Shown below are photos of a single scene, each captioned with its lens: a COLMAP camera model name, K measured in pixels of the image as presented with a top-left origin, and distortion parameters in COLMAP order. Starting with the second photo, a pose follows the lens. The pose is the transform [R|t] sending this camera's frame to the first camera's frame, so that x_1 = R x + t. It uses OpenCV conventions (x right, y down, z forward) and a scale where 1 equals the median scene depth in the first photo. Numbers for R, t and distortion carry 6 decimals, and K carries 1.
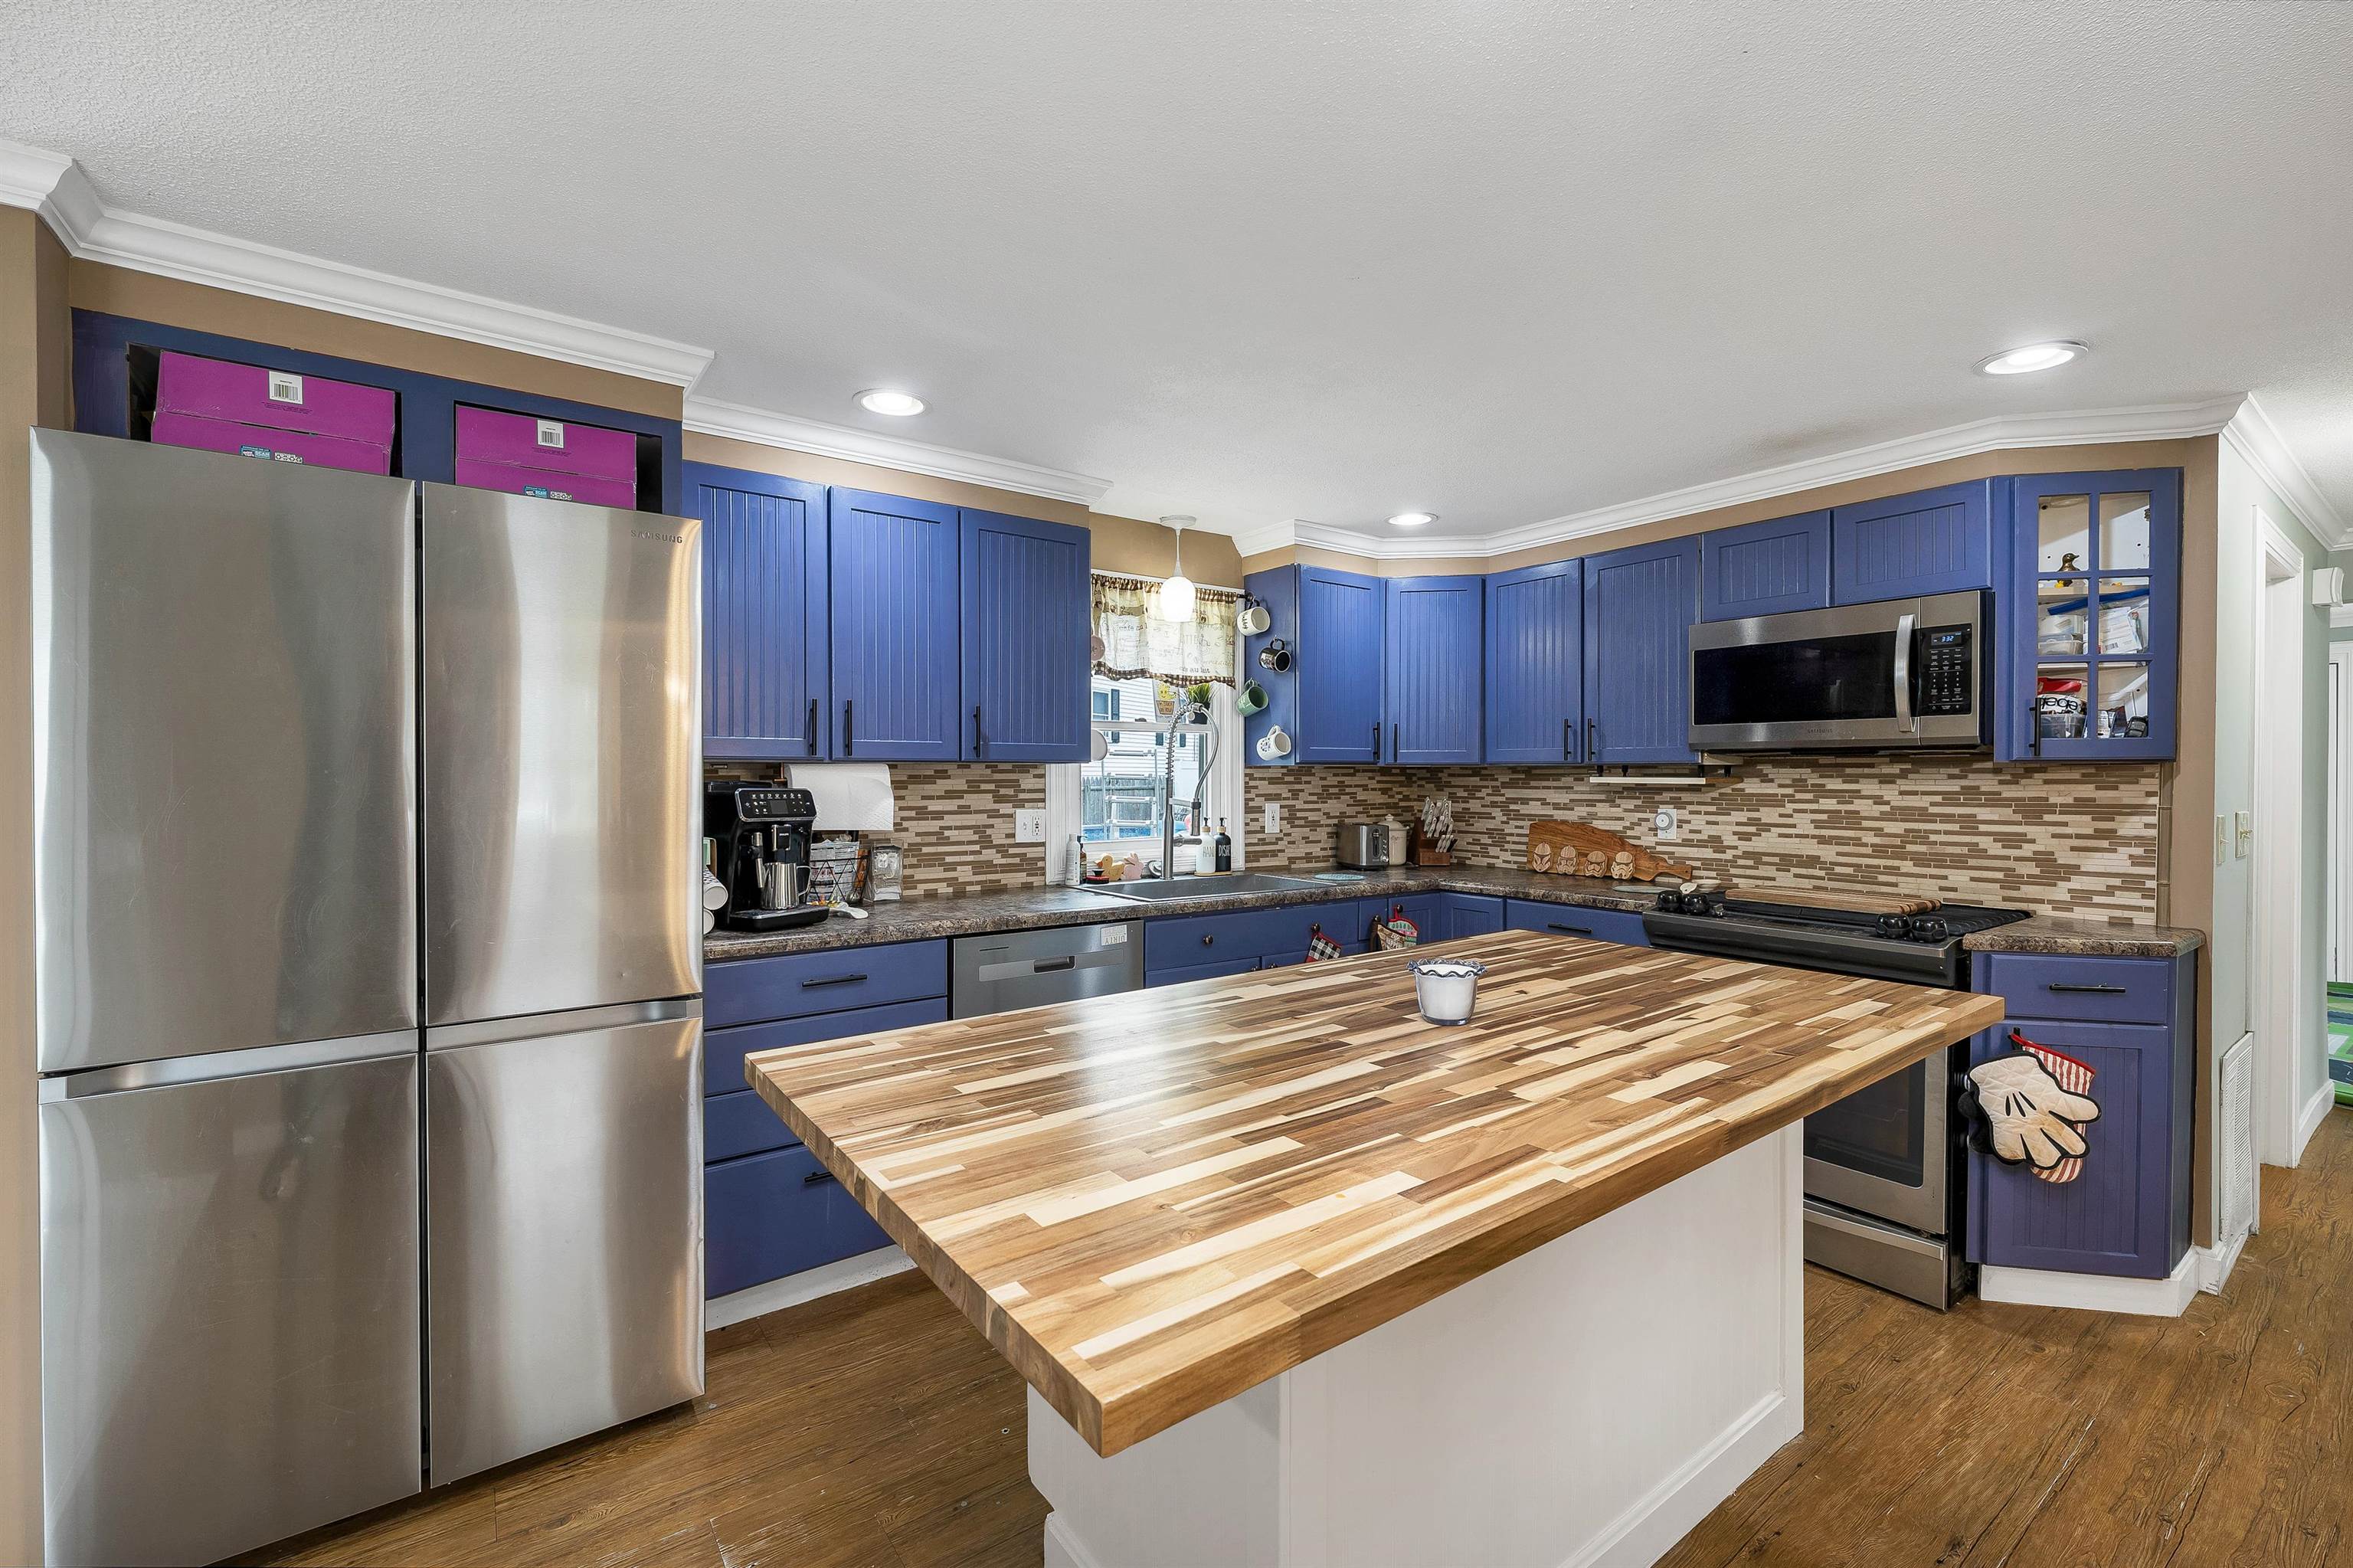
lens RADIAL K [[975.9, 0, 1169.5], [0, 975.9, 789.9], [0, 0, 1]] dist [-0.002808, -0.000086]
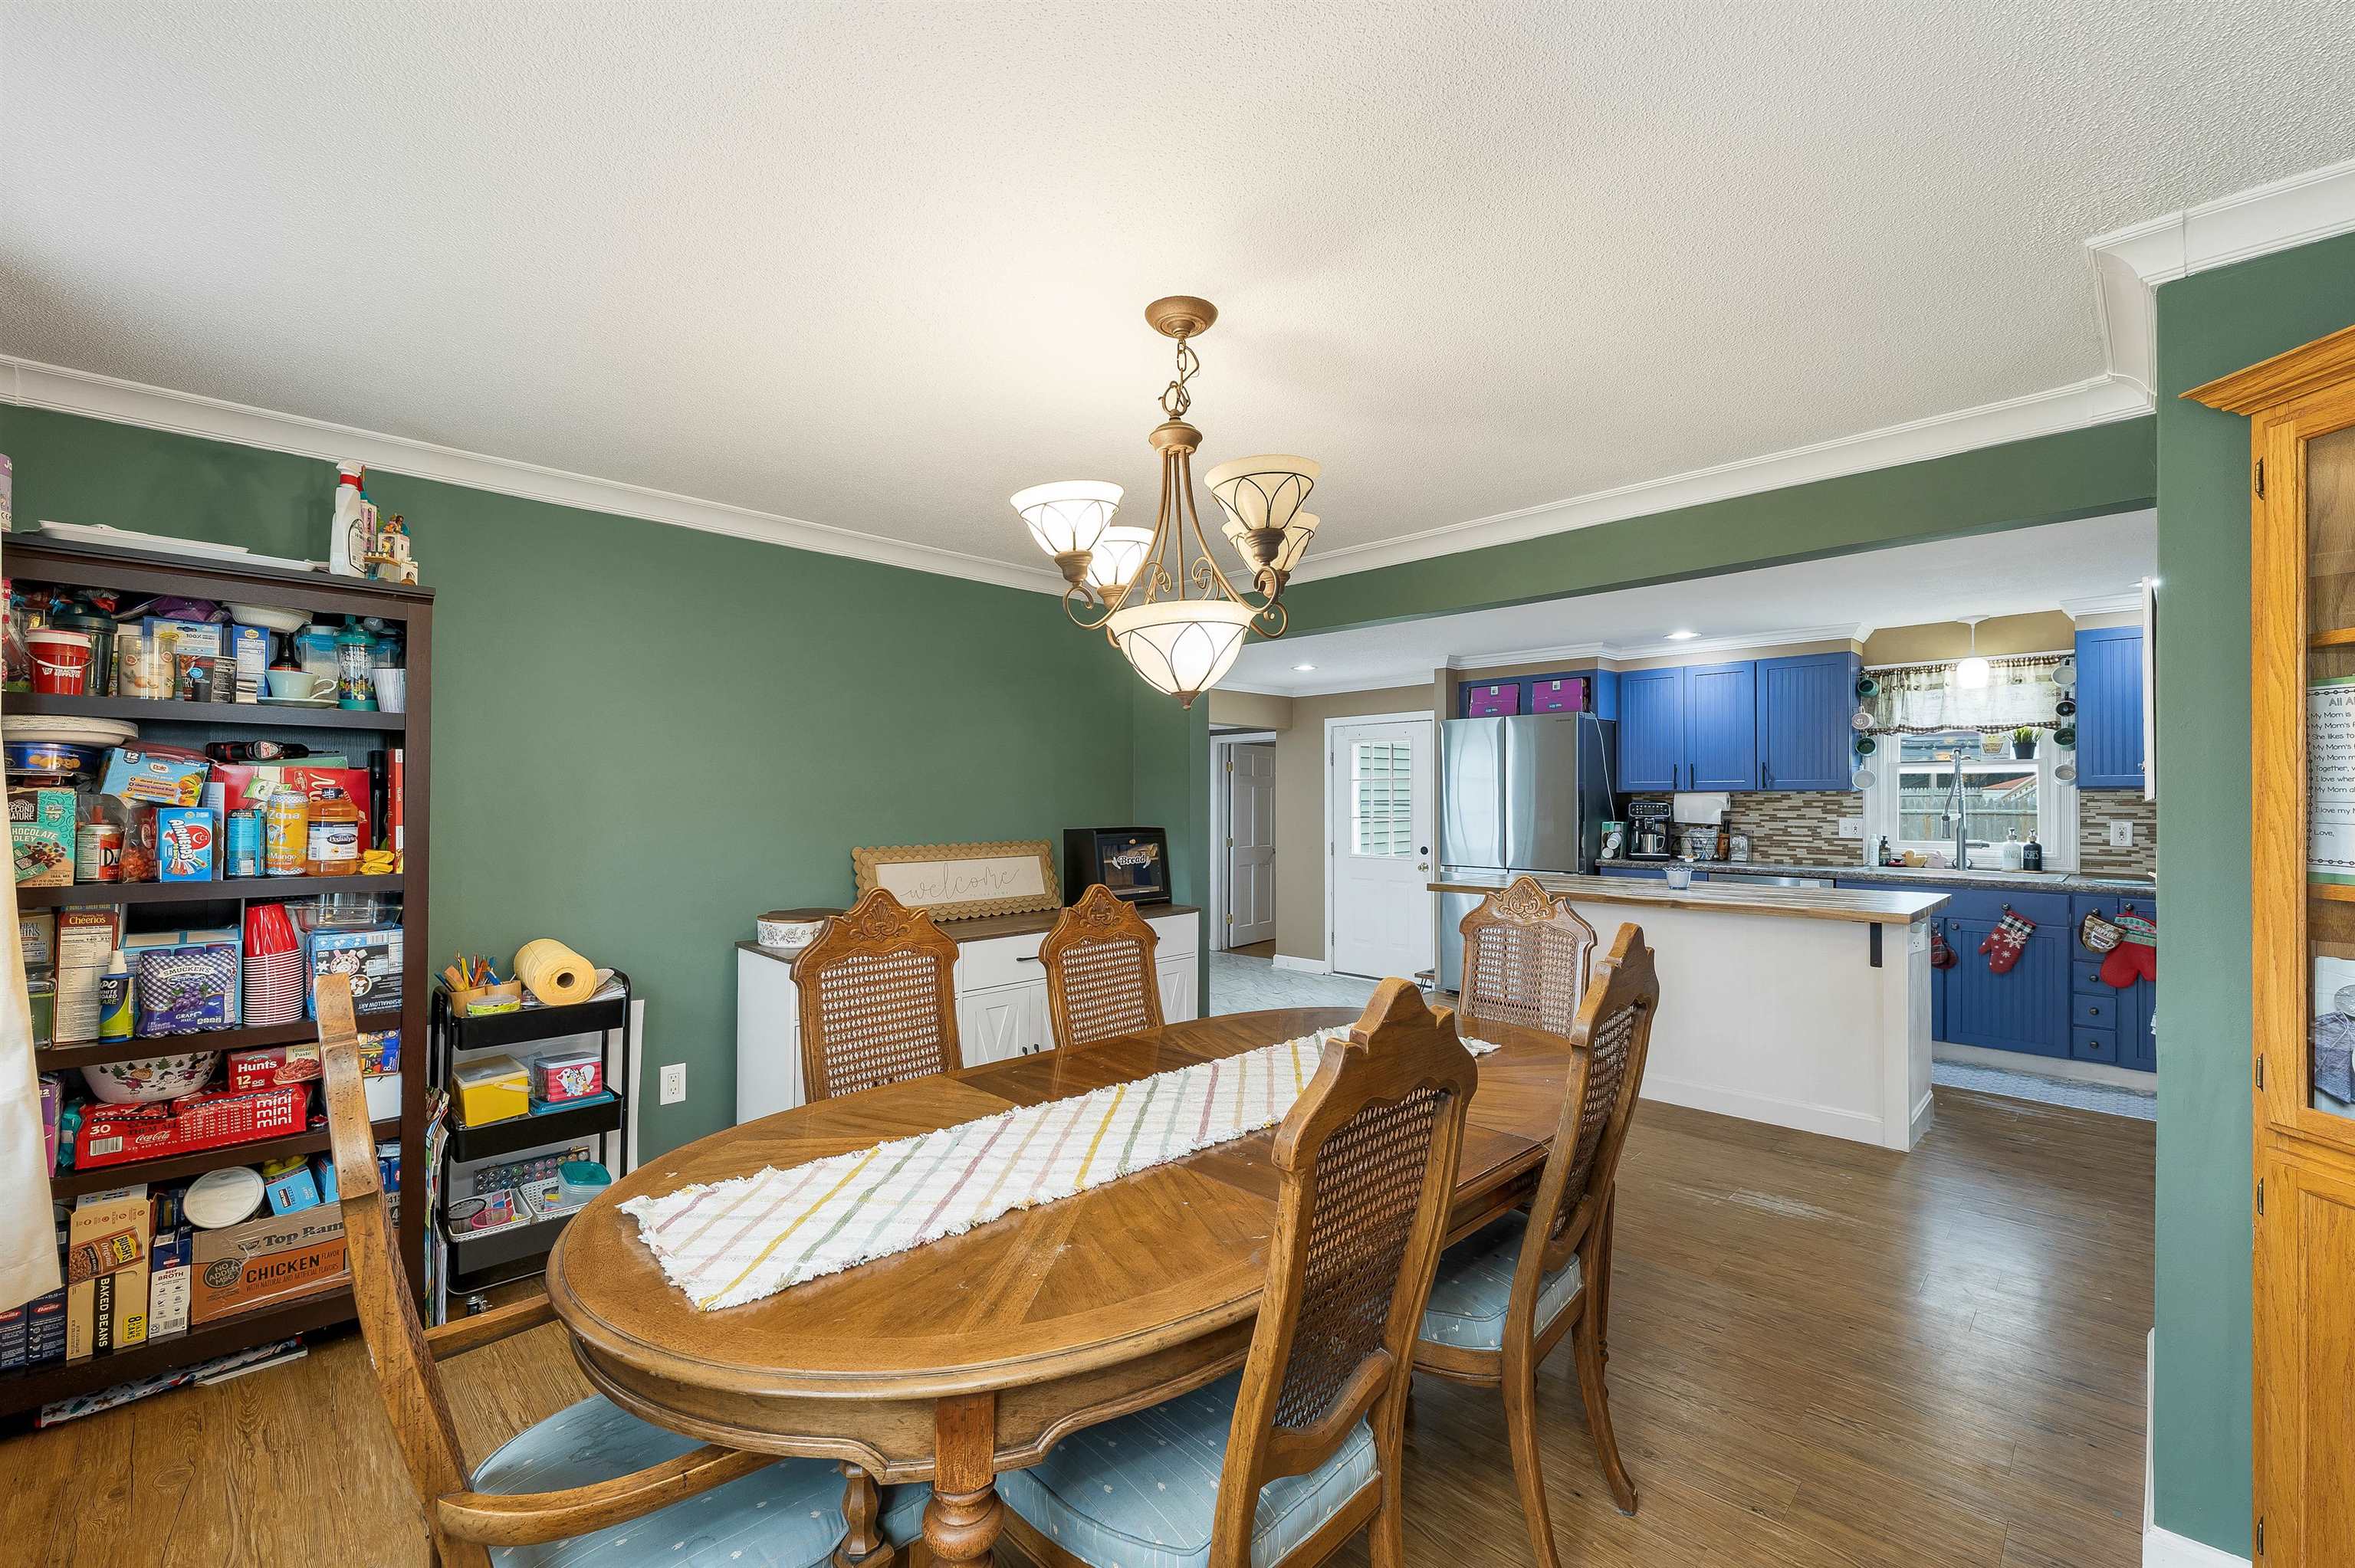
lens RADIAL K [[986.3, 0, 1171.6], [0, 986.3, 791.0], [0, 0, 1]] dist [-0.001606, 0.000183]
pose [[0.158297, -0.004971, -0.987379, 1.325320], [-0.012878, 0.999892, -0.007099, 0.000694], [0.987308, 0.013839, 0.158216, -0.397234]]
